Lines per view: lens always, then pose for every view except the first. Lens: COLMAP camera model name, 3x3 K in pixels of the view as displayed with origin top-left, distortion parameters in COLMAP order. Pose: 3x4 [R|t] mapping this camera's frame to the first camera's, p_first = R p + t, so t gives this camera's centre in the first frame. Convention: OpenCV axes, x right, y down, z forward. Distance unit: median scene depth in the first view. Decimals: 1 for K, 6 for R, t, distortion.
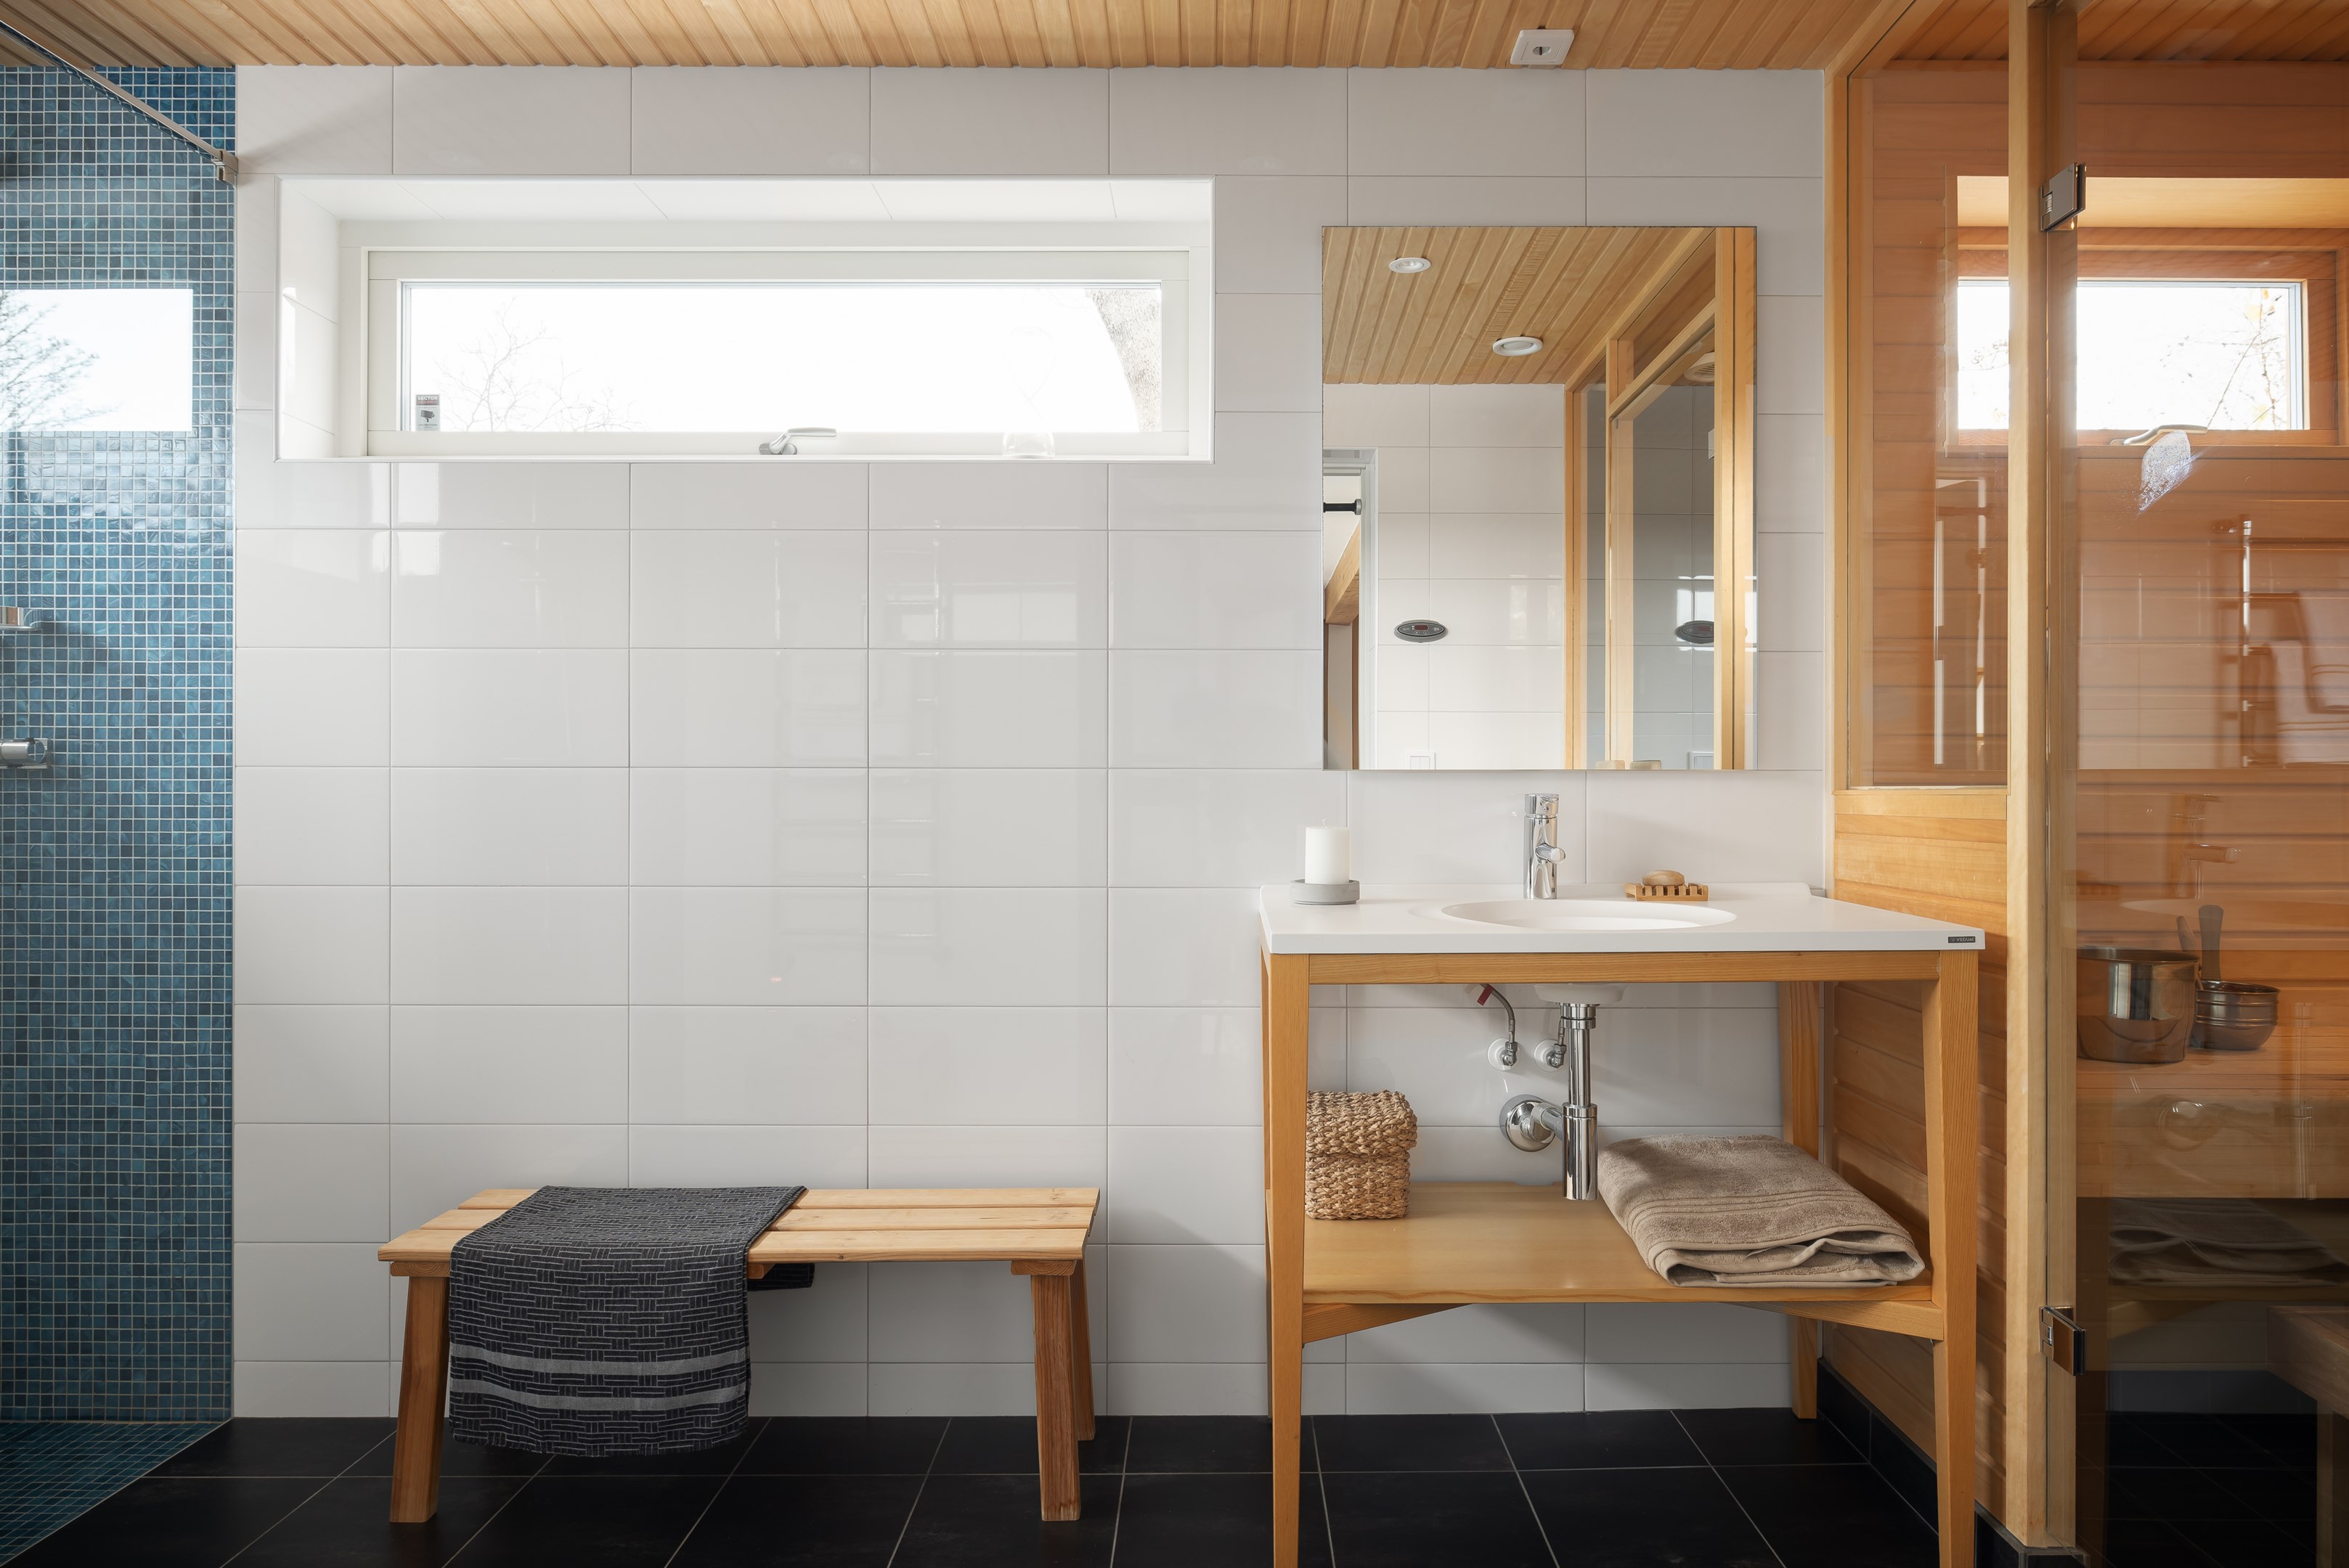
lens RADIAL K [[1361.5, 0, 1184.5], [0, 1361.5, 787.9], [0, 0, 1]] dist [-0.006649, -0.001125]
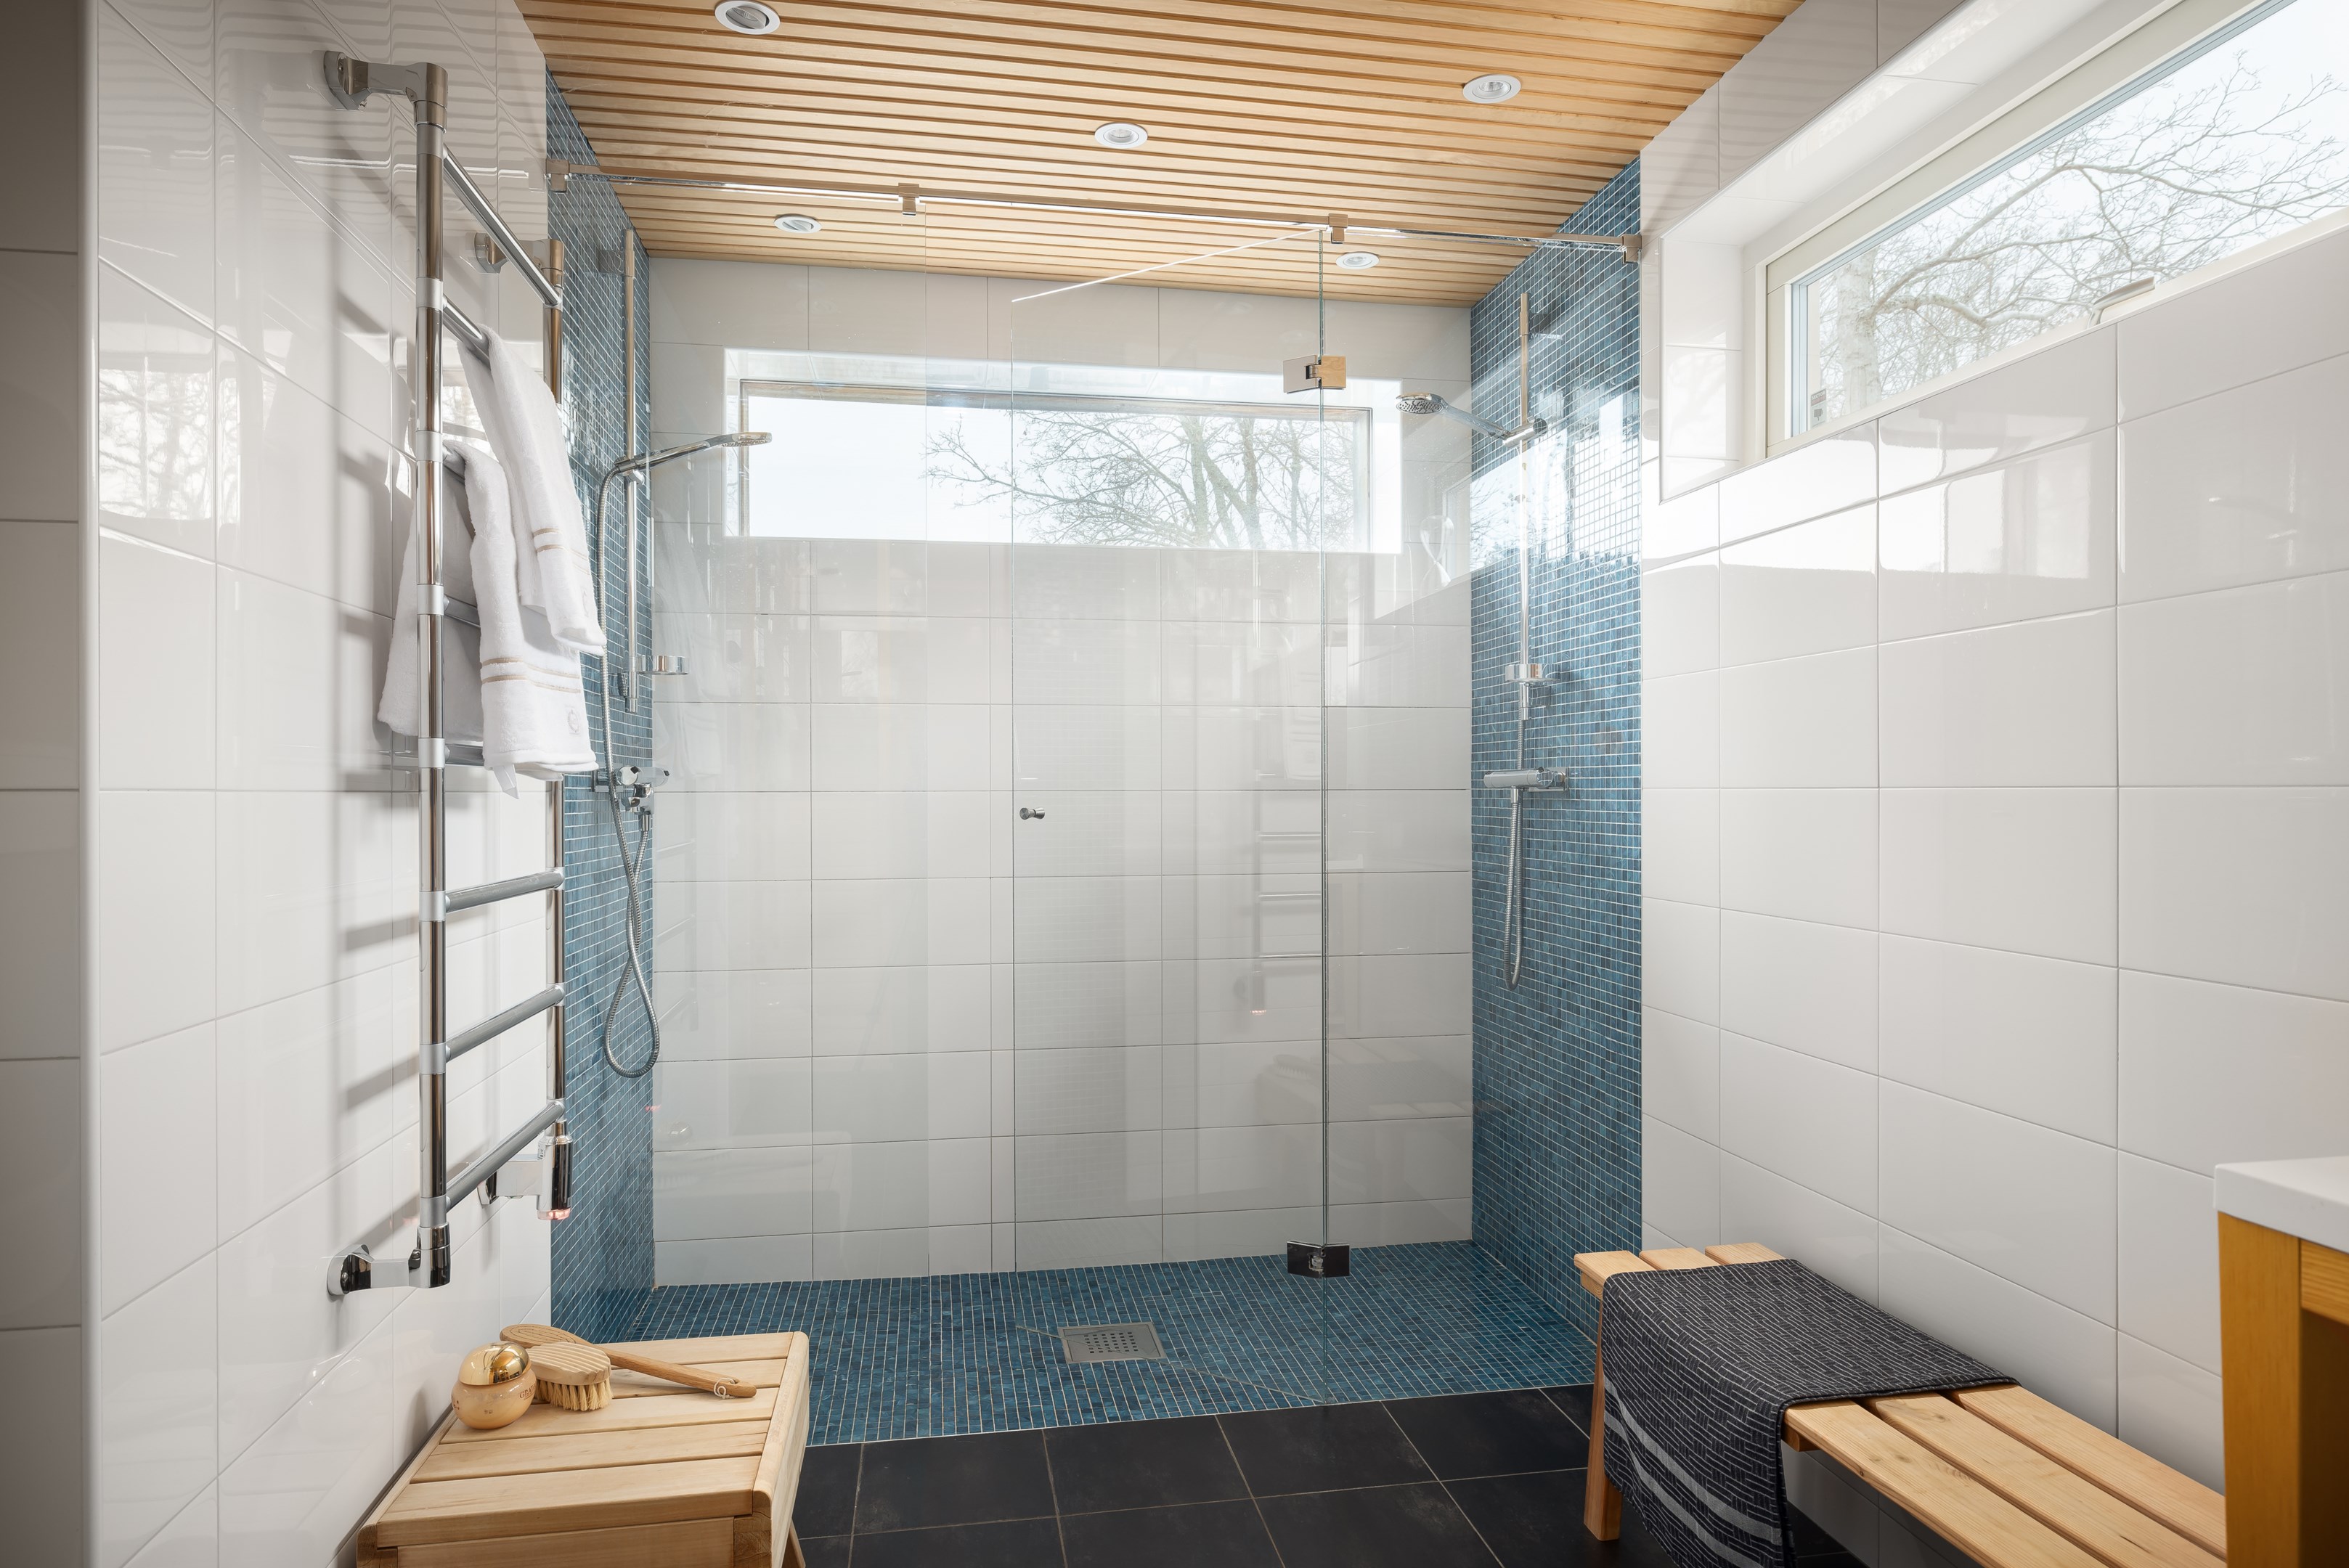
lens RADIAL K [[1361.5, 0, 1179.5], [0, 1361.5, 793.3], [0, 0, 1]] dist [-0.006649, -0.001125]
pose [[0.189714, -0.001540, -0.981838, 0.323330], [0.010286, 0.999947, 0.000419, -0.016702], [0.981785, -0.010179, 0.189720, 0.430526]]
